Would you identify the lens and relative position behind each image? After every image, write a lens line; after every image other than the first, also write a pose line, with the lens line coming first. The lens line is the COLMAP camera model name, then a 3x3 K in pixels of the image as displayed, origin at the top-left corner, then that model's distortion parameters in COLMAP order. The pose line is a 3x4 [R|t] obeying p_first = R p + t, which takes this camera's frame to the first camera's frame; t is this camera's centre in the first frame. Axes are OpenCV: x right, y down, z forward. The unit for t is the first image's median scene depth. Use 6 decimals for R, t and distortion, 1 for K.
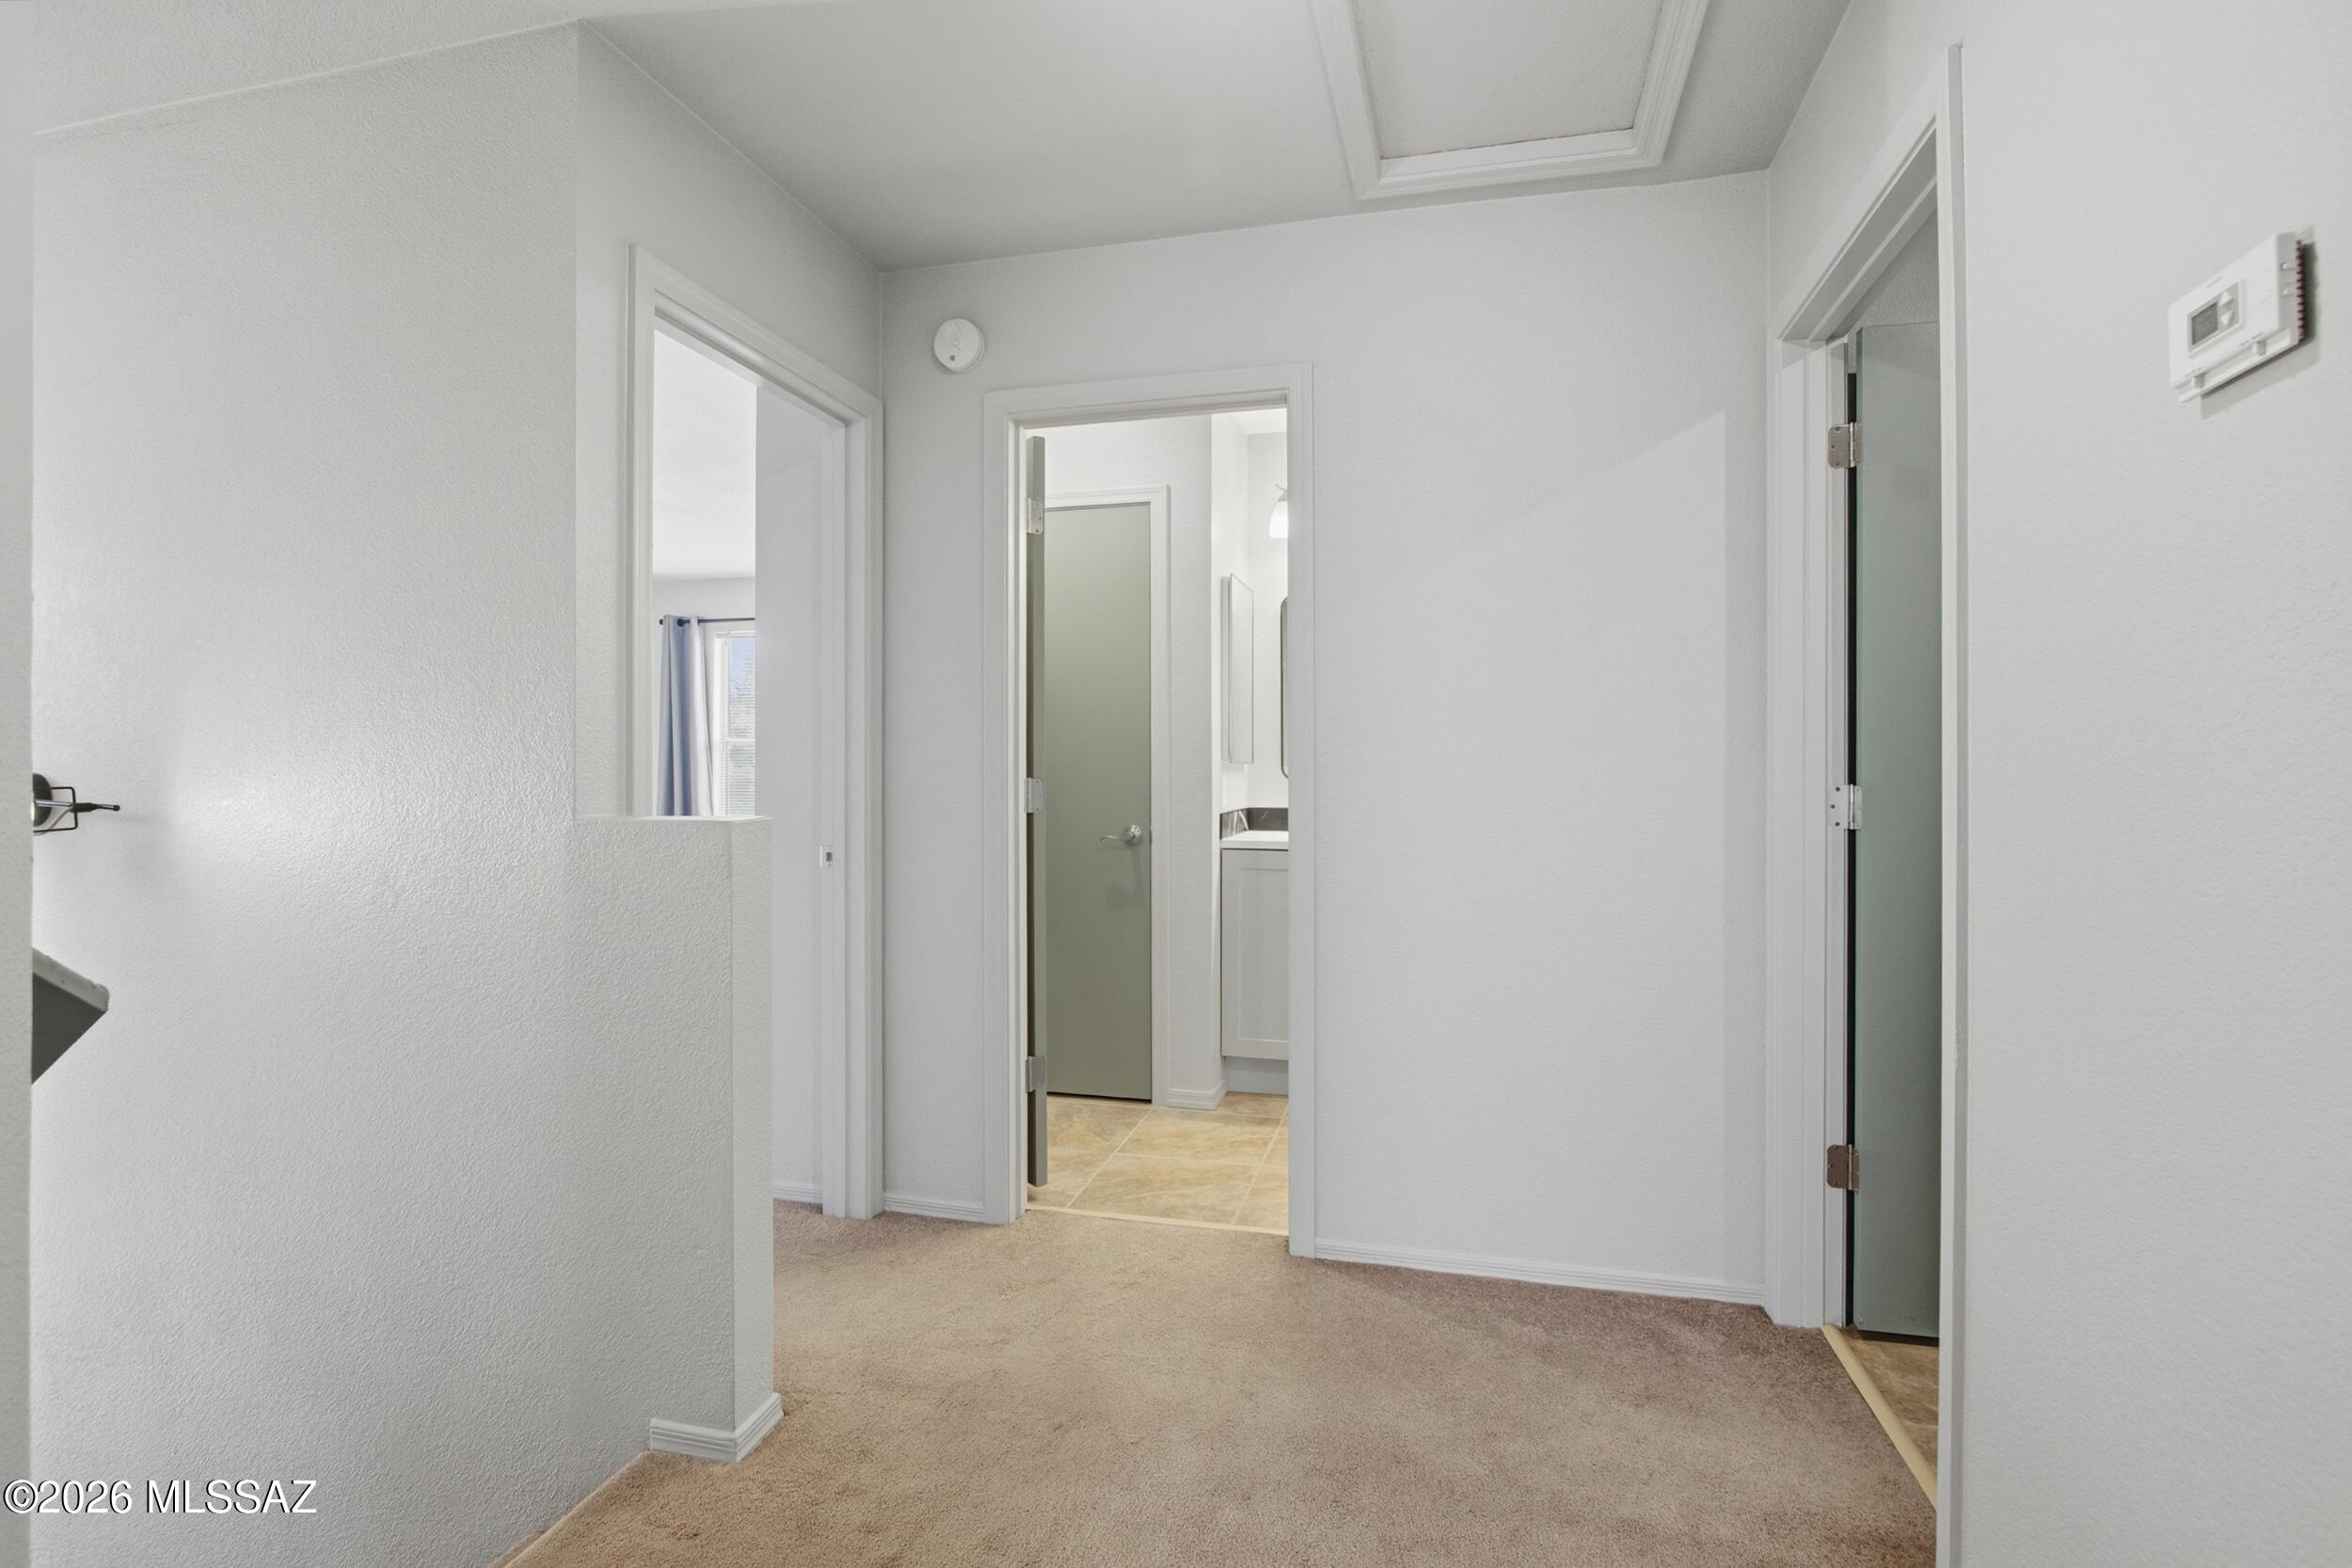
lens RADIAL K [[1101.1, 0, 1173.9], [0, 1101.1, 768.8], [0, 0, 1]] dist [-0.011269, 0.000513]
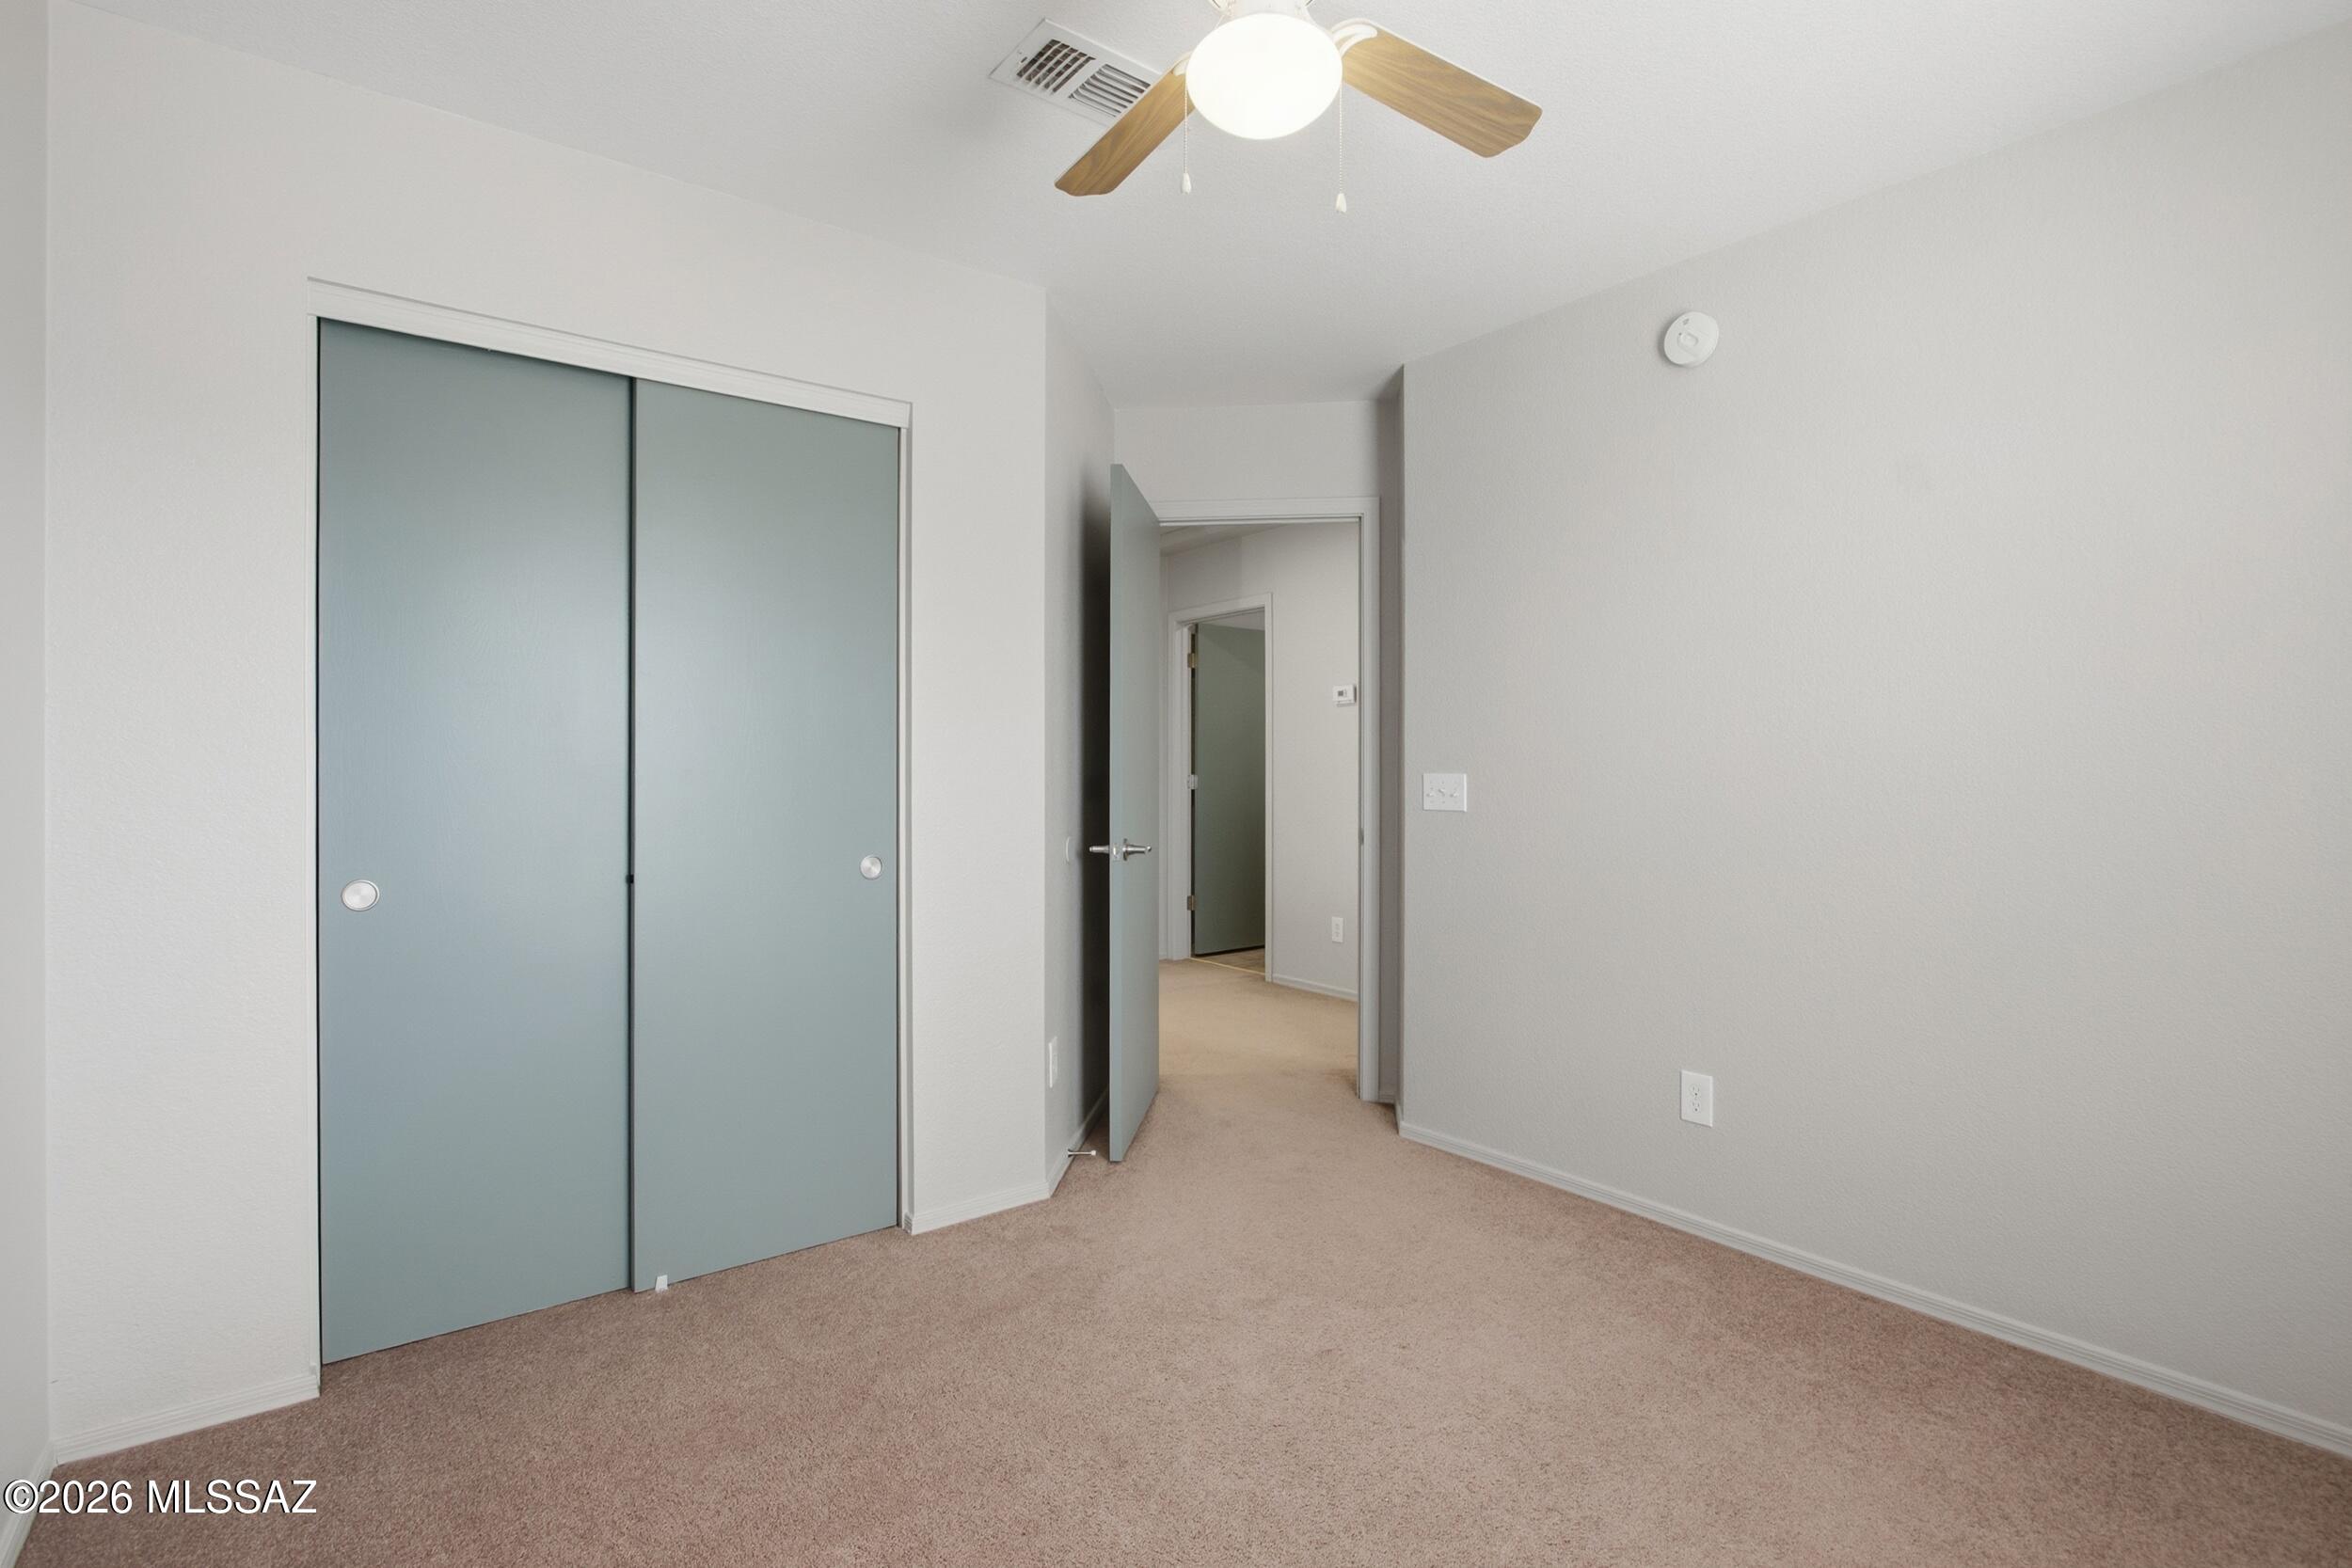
lens RADIAL K [[1101.1, 0, 1173.9], [0, 1101.1, 768.8], [0, 0, 1]] dist [-0.011269, 0.000513]
pose [[0.625764, -0.004284, 0.780001, -0.996950], [-0.001054, 0.999979, 0.006338, -0.011020], [-0.780012, -0.004788, 0.625746, -0.470865]]
